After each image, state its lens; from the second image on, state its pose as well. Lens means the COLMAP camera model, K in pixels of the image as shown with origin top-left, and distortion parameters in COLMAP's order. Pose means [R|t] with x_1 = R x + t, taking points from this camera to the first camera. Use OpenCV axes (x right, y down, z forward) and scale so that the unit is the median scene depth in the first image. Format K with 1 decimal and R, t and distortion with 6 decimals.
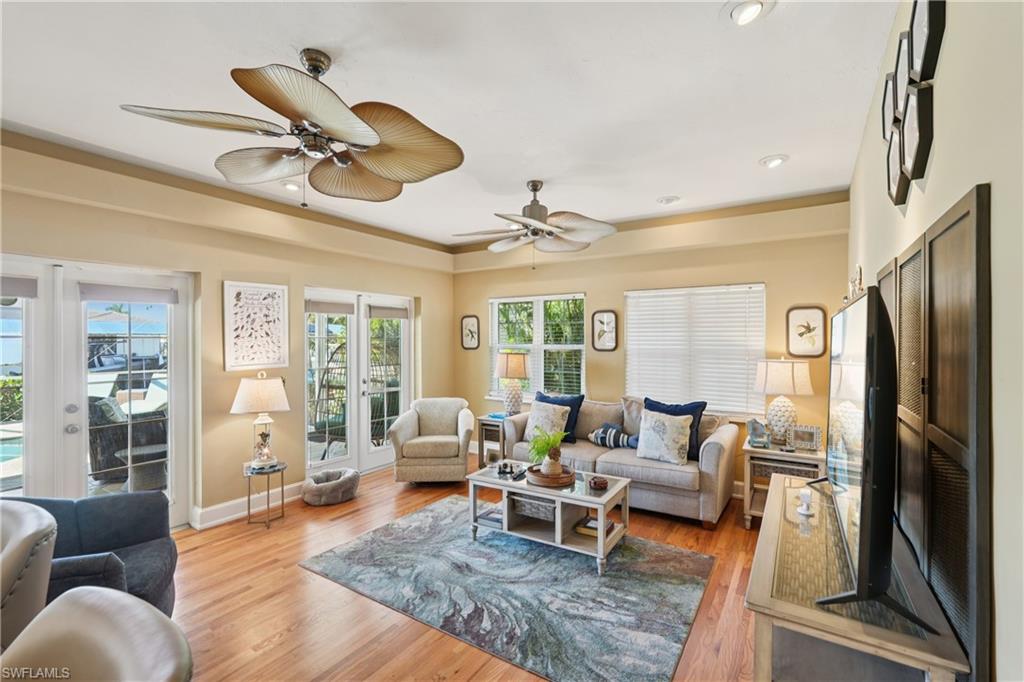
lens RADIAL K [[450.2, 0, 517.9], [0, 450.2, 341.5], [0, 0, 1]] dist [-0.008913, 0.001090]
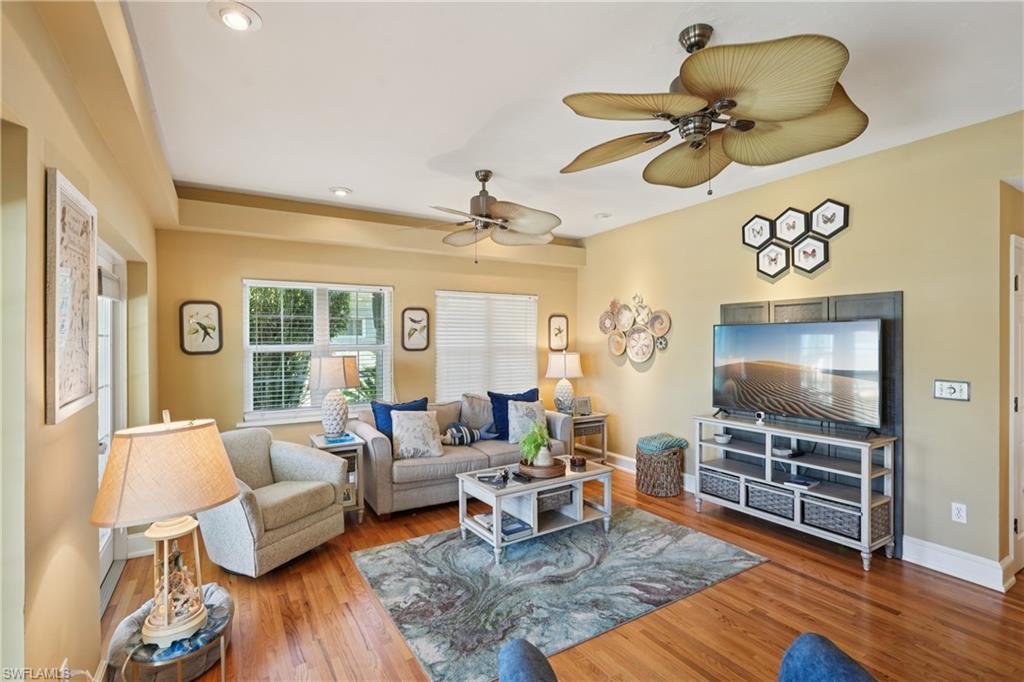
lens RADIAL K [[474.7, 0, 515.9], [0, 474.7, 340.2], [0, 0, 1]] dist [-0.001638, -0.000333]
pose [[0.434571, -0.004527, 0.900626, -0.767930], [0.005371, 0.999983, 0.002434, -0.002601], [-0.900622, 0.003780, 0.434588, 0.464123]]
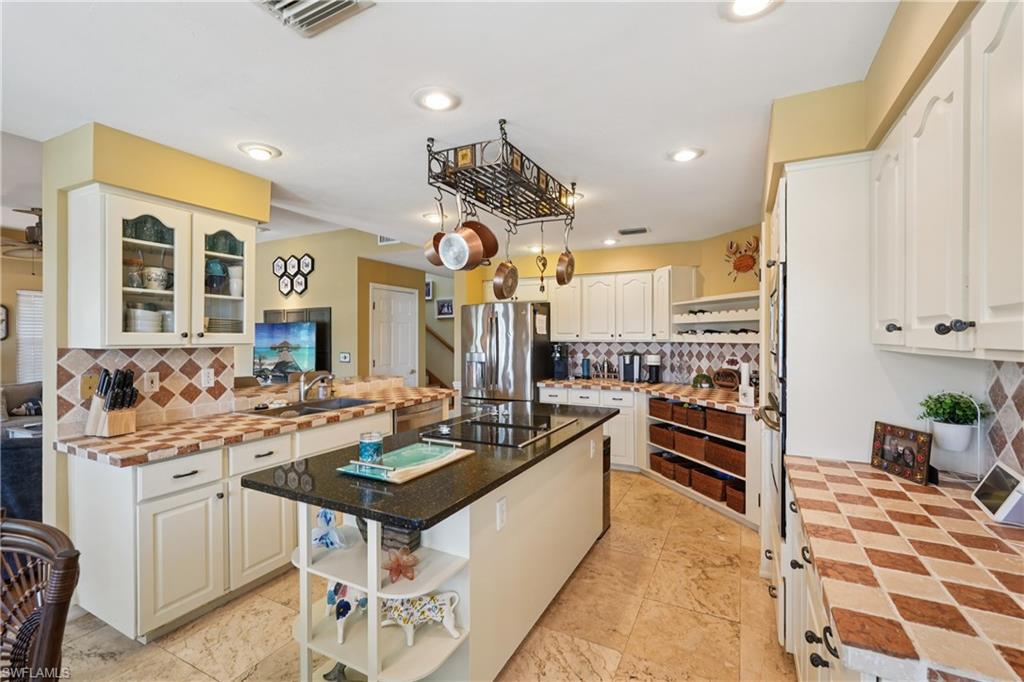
lens RADIAL K [[450.2, 0, 512.1], [0, 450.2, 338.9], [0, 0, 1]] dist [-0.008913, 0.001090]
pose [[-0.093500, -0.007187, 0.995593, -1.281149], [0.001677, 0.999971, 0.007377, 0.013393], [-0.995618, 0.002359, -0.093485, -0.229923]]
